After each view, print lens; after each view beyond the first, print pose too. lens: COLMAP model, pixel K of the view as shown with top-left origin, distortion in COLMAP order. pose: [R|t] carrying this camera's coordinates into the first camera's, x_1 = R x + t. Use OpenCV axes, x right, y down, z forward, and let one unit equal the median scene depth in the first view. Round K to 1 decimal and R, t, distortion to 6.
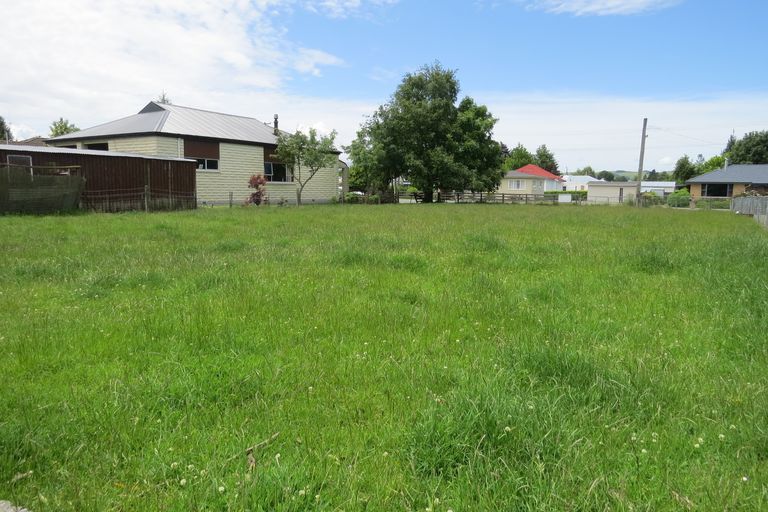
lens RADIAL K [[534.3, 0, 386.8], [0, 534.3, 262.7], [0, 0, 1]] dist [-0.033916, 0.009739]
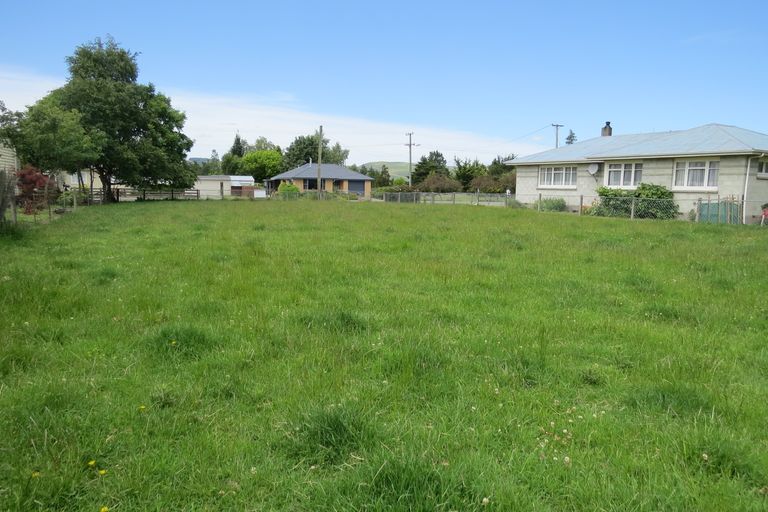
lens RADIAL K [[534.3, 0, 383.1], [0, 534.3, 259.0], [0, 0, 1]] dist [-0.033916, 0.009739]
pose [[0.611887, -0.108248, 0.783503, -0.347218], [0.099675, 0.993246, 0.059383, -0.028734], [-0.784640, 0.041761, 0.618544, 0.144179]]
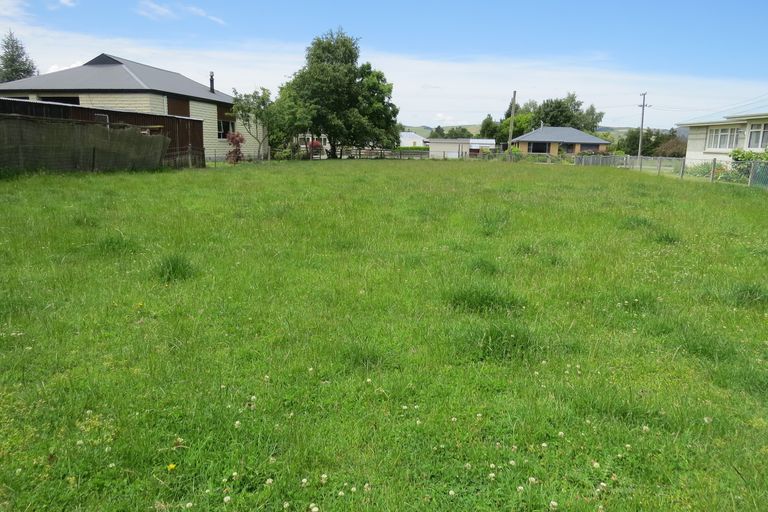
lens RADIAL K [[534.3, 0, 381.9], [0, 534.3, 262.2], [0, 0, 1]] dist [-0.033916, 0.009739]
pose [[0.930436, -0.070130, 0.359682, -0.253965], [0.039572, 0.995006, 0.091637, 0.004019], [-0.364312, -0.071029, 0.928564, -0.076767]]
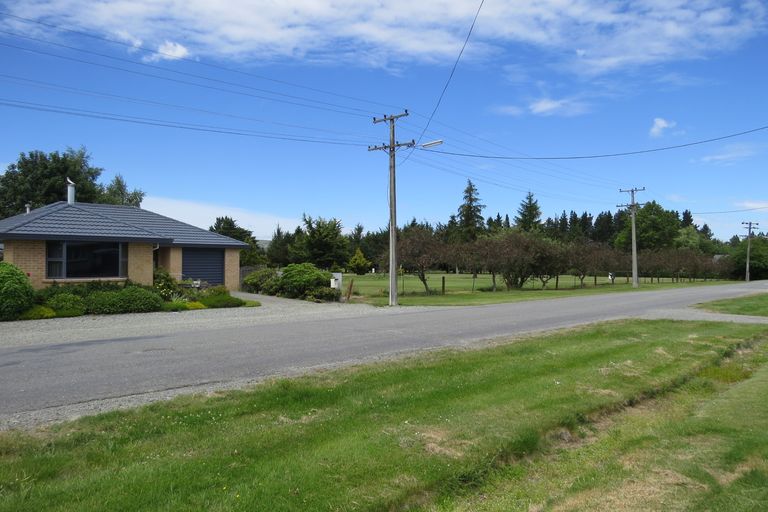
lens RADIAL K [[534.3, 0, 388.2], [0, 534.3, 258.3], [0, 0, 1]] dist [-0.033916, 0.009739]
pose [[0.215182, -0.007605, 0.976544, 0.404231], [0.134820, 0.990626, -0.021993, -0.132025], [-0.967223, 0.136391, 0.214191, 0.930039]]
